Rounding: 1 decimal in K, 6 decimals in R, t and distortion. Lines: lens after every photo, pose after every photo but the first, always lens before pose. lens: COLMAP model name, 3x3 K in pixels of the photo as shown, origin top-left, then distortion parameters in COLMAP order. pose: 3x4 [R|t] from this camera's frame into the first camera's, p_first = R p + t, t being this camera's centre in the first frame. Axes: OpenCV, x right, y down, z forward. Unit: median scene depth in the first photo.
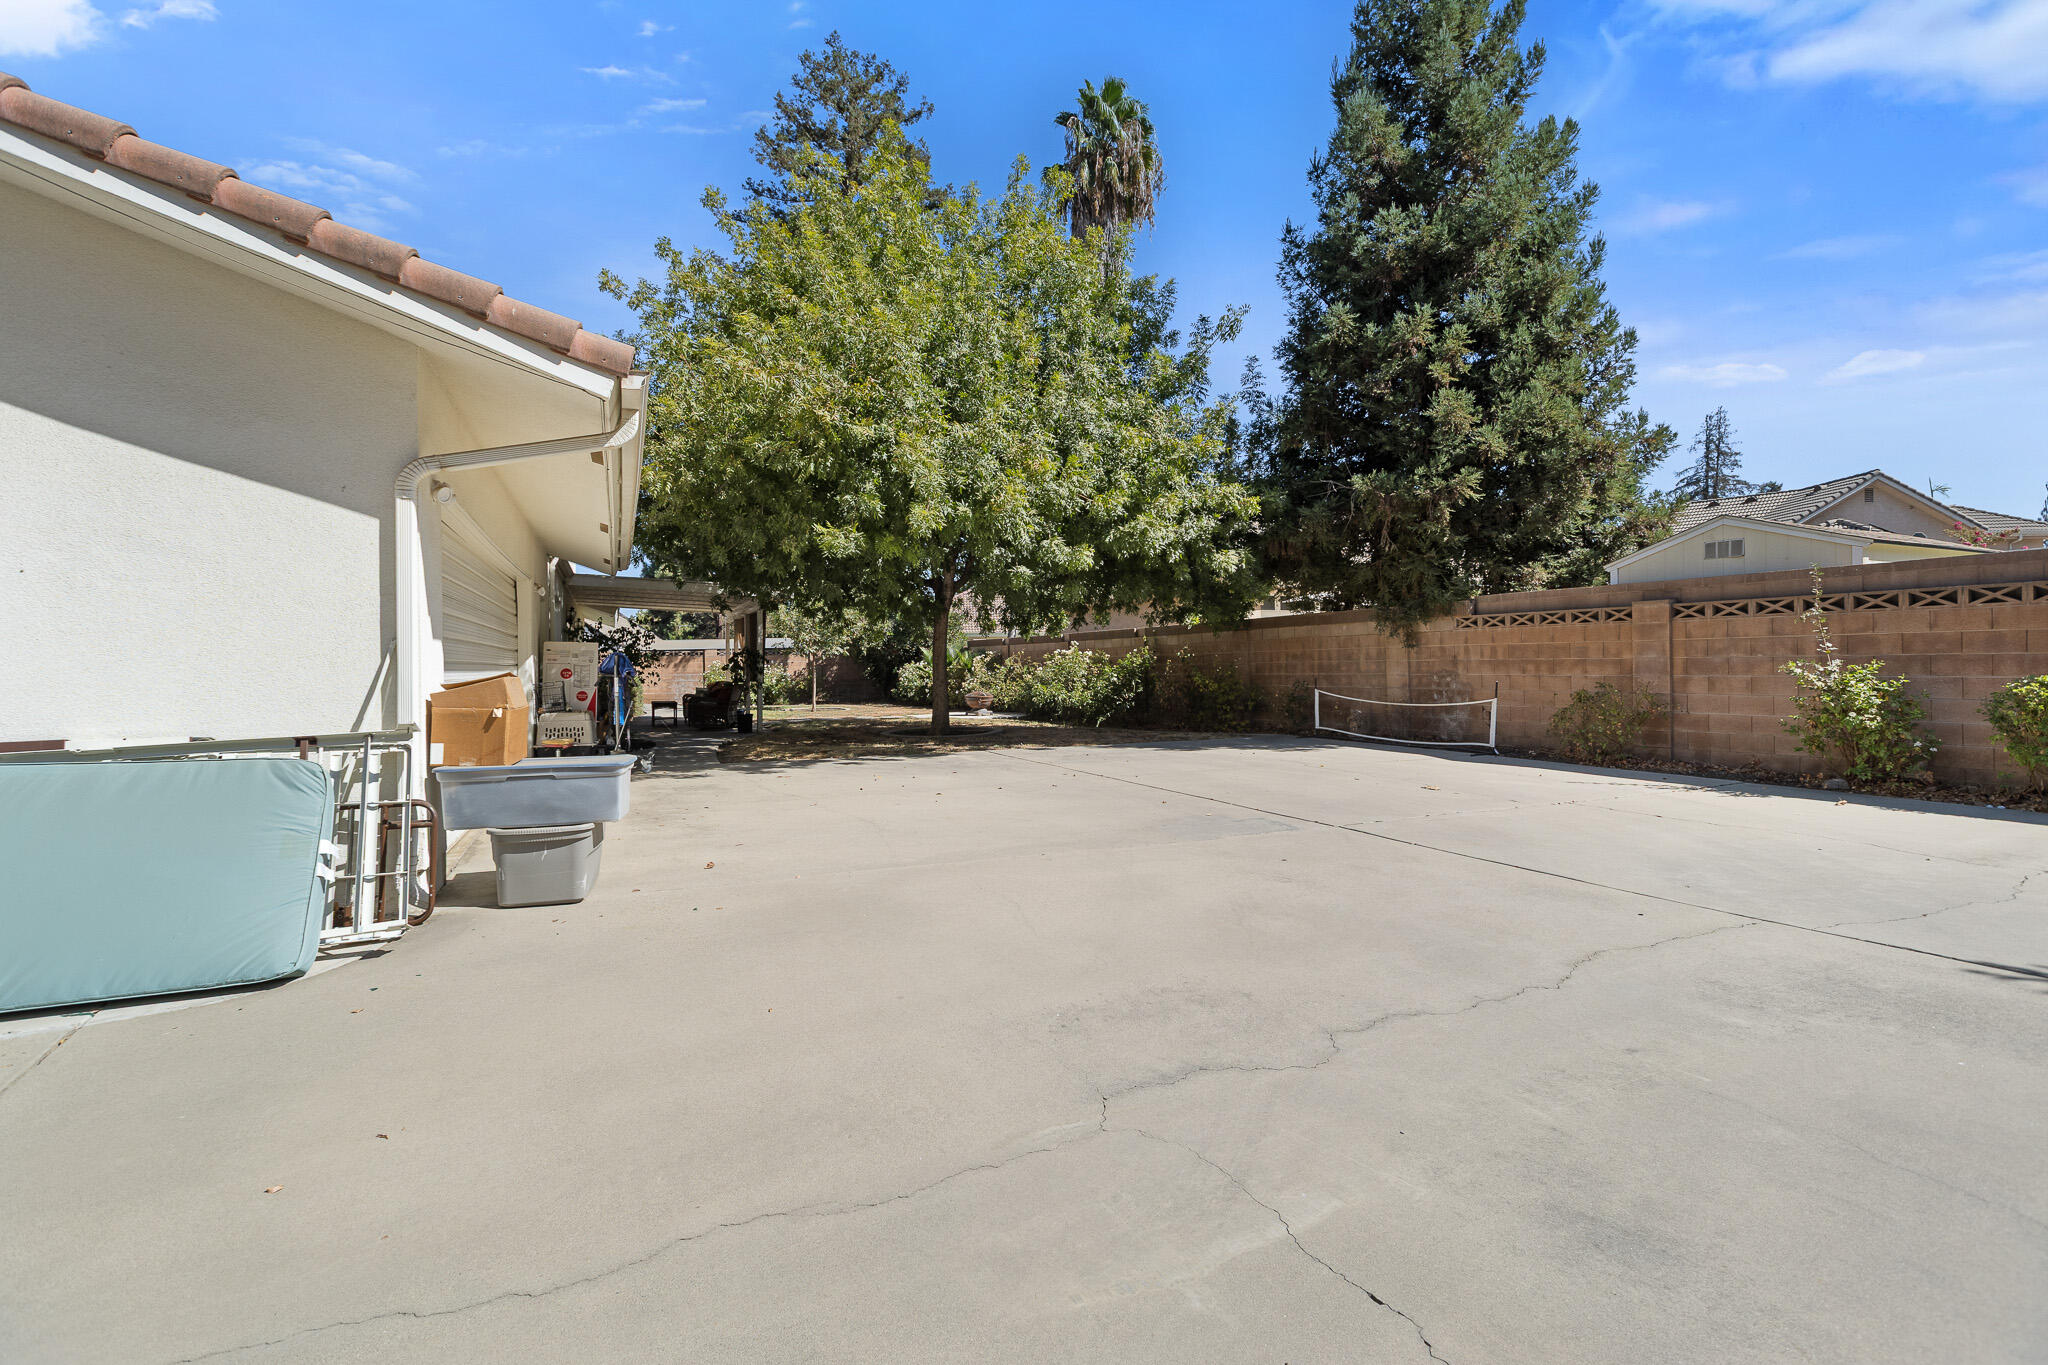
lens RADIAL K [[916.9, 0, 1030.7], [0, 916.9, 667.8], [0, 0, 1]] dist [0.005281, -0.001614]
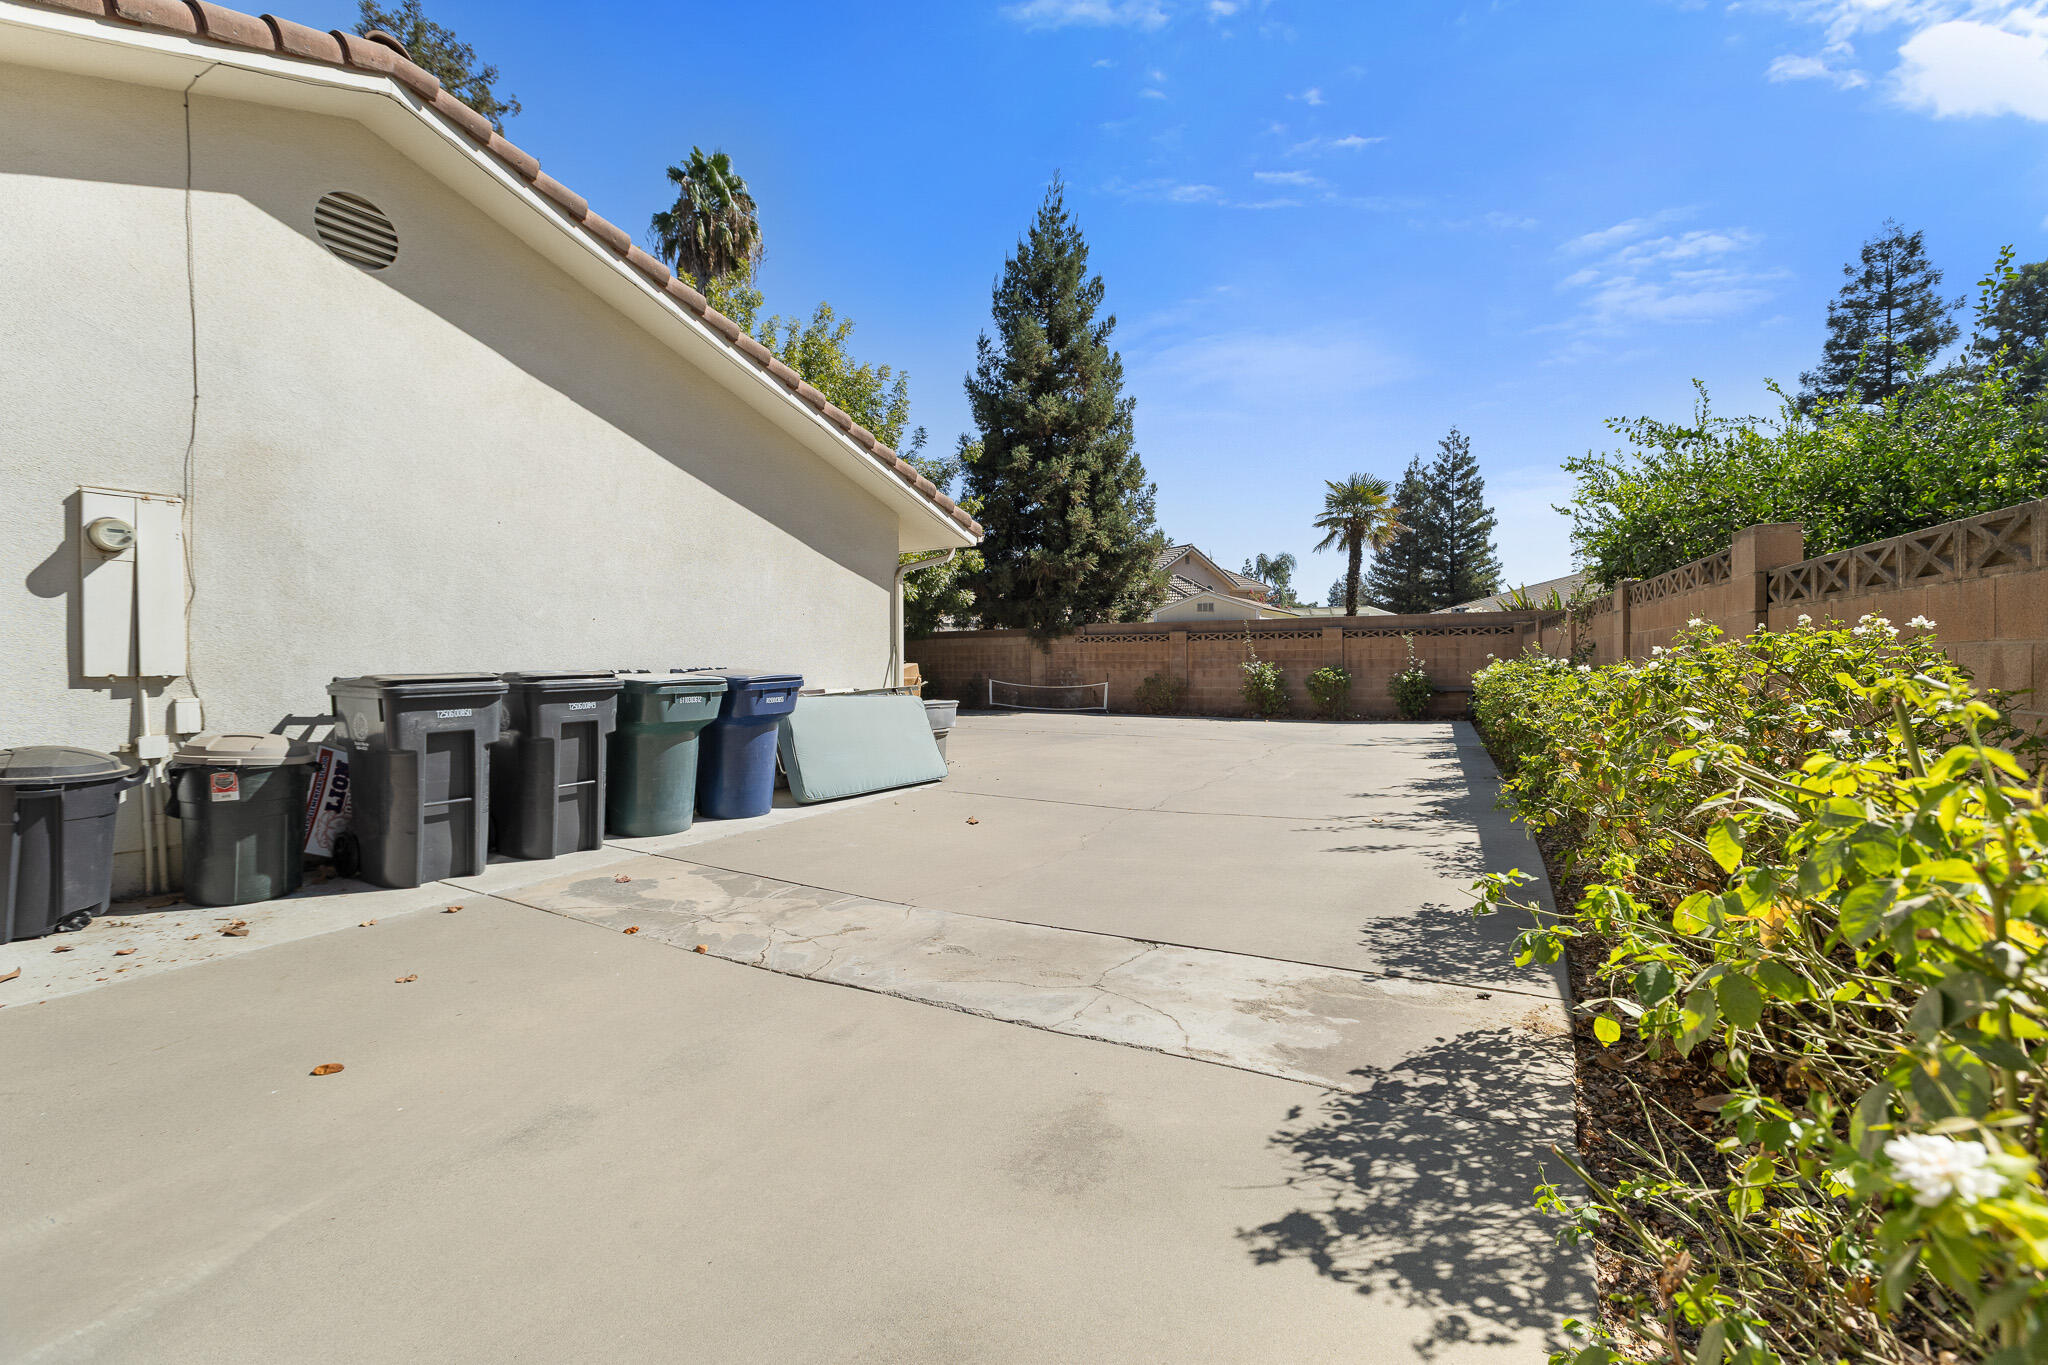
lens RADIAL K [[916.9, 0, 1014.2], [0, 916.9, 675.4], [0, 0, 1]] dist [0.005281, -0.001614]
pose [[0.823567, -0.003209, 0.567211, -0.641734], [-0.000155, 0.999983, 0.005883, 0.008967], [-0.567220, -0.004933, 0.823552, -0.372616]]
